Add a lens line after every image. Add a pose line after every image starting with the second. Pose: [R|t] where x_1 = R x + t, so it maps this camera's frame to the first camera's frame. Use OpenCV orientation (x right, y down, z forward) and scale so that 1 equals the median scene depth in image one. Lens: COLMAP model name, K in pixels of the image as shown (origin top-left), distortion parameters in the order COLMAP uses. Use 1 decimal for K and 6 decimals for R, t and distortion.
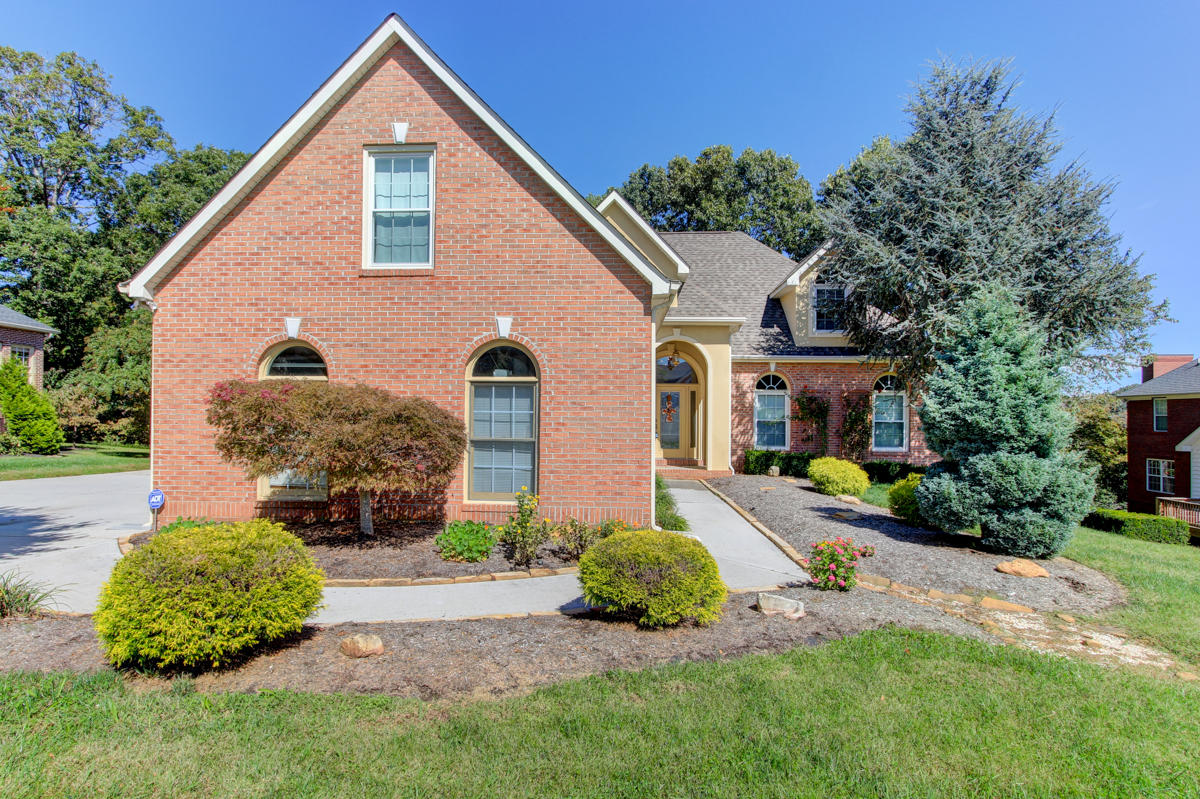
lens RADIAL K [[637.2, 0, 571.4], [0, 637.2, 405.6], [0, 0, 1]] dist [0.005366, 0.000552]
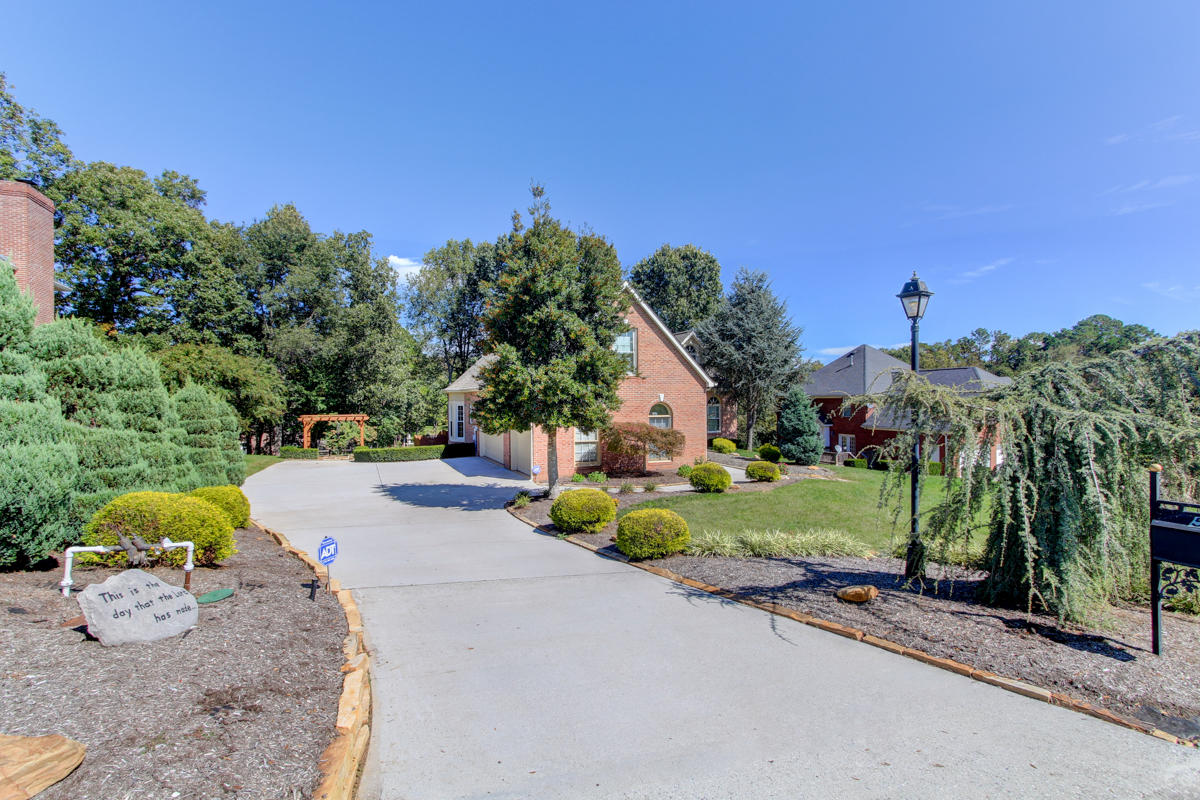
lens RADIAL K [[565.0, 0, 594.3], [0, 565.0, 398.9], [0, 0, 1]] dist [0.000857, 0.002310]
pose [[0.893858, -0.014626, 0.448112, -1.370548], [0.007875, 0.999826, 0.016926, -0.151838], [-0.448281, -0.011600, 0.893817, -0.982477]]
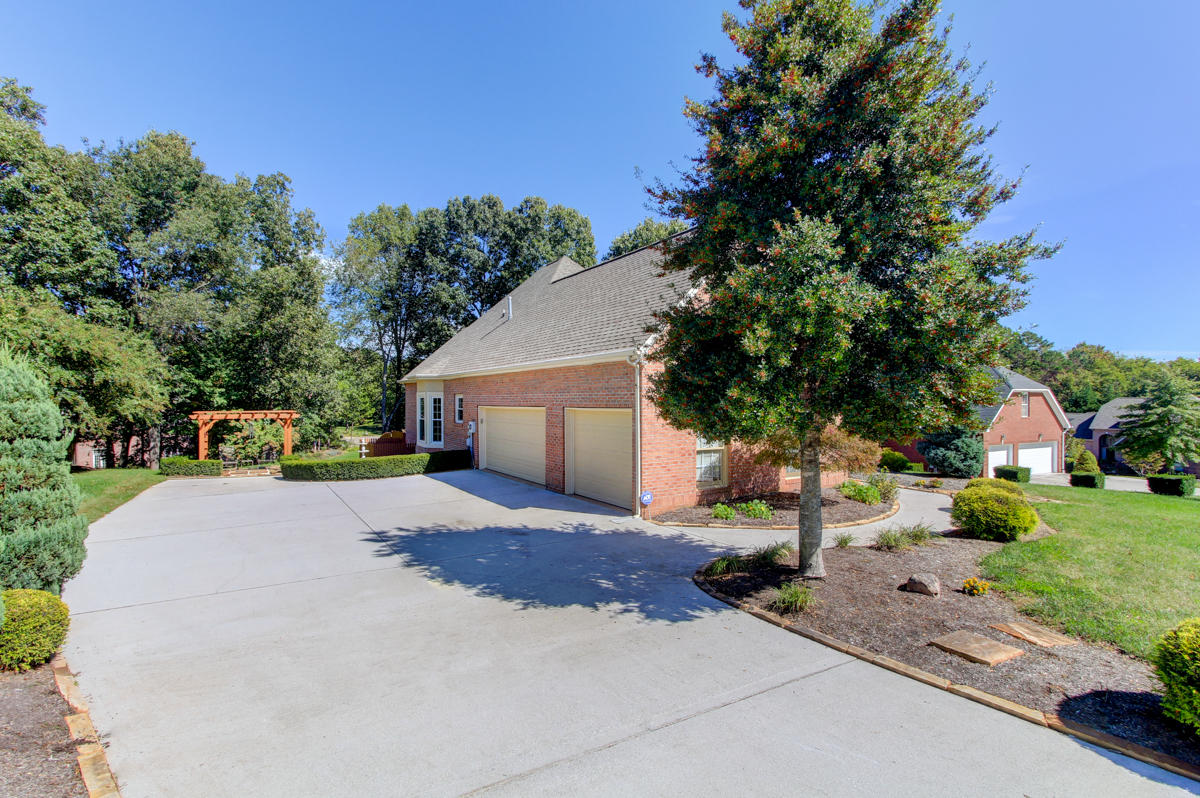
lens RADIAL K [[565.0, 0, 600.6], [0, 565.0, 398.4], [0, 0, 1]] dist [0.000857, 0.002310]
pose [[0.809867, -0.009620, 0.586535, -1.440270], [0.000110, 0.999868, 0.016246, -0.096918], [-0.586614, -0.013093, 0.809761, 0.019644]]
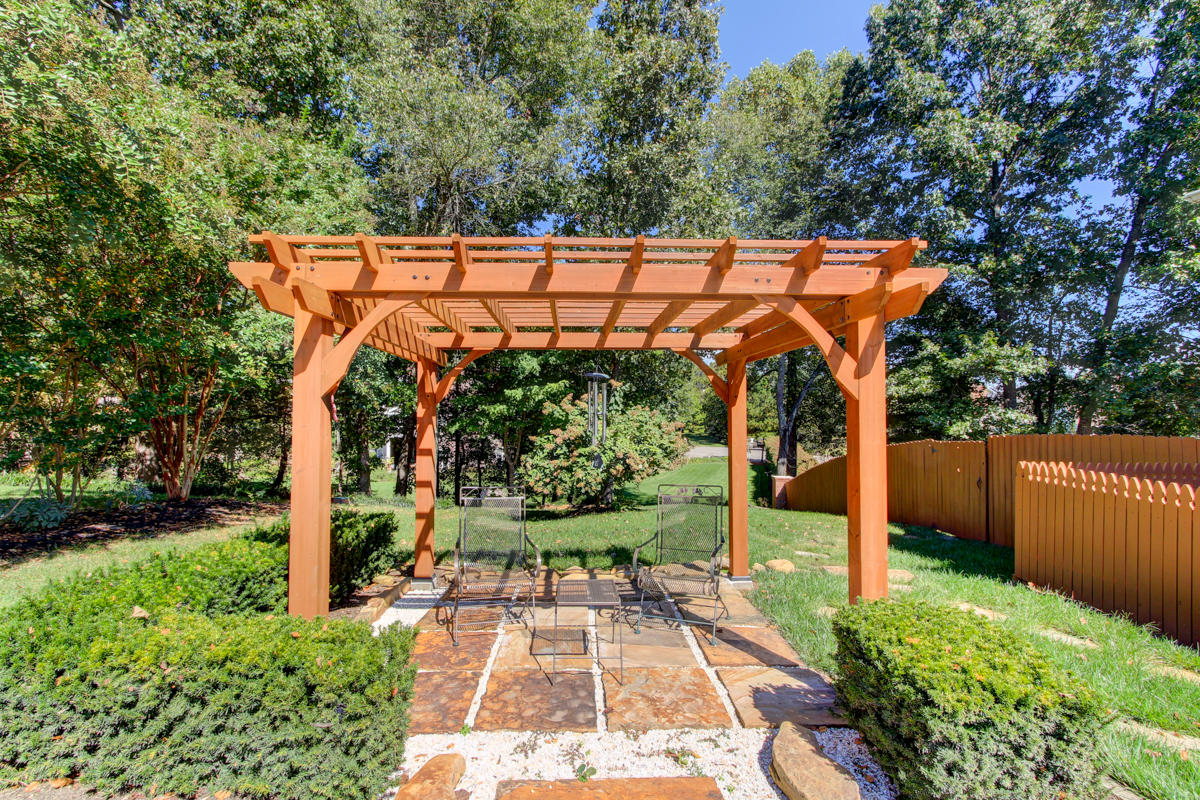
lens RADIAL K [[565.0, 0, 599.0], [0, 565.0, 408.7], [0, 0, 1]] dist [0.000857, 0.002310]
pose [[0.993709, -0.003230, 0.111947, -1.262710], [0.002129, 0.999948, 0.009950, 0.102979], [-0.111973, -0.009649, 0.993664, 2.728202]]
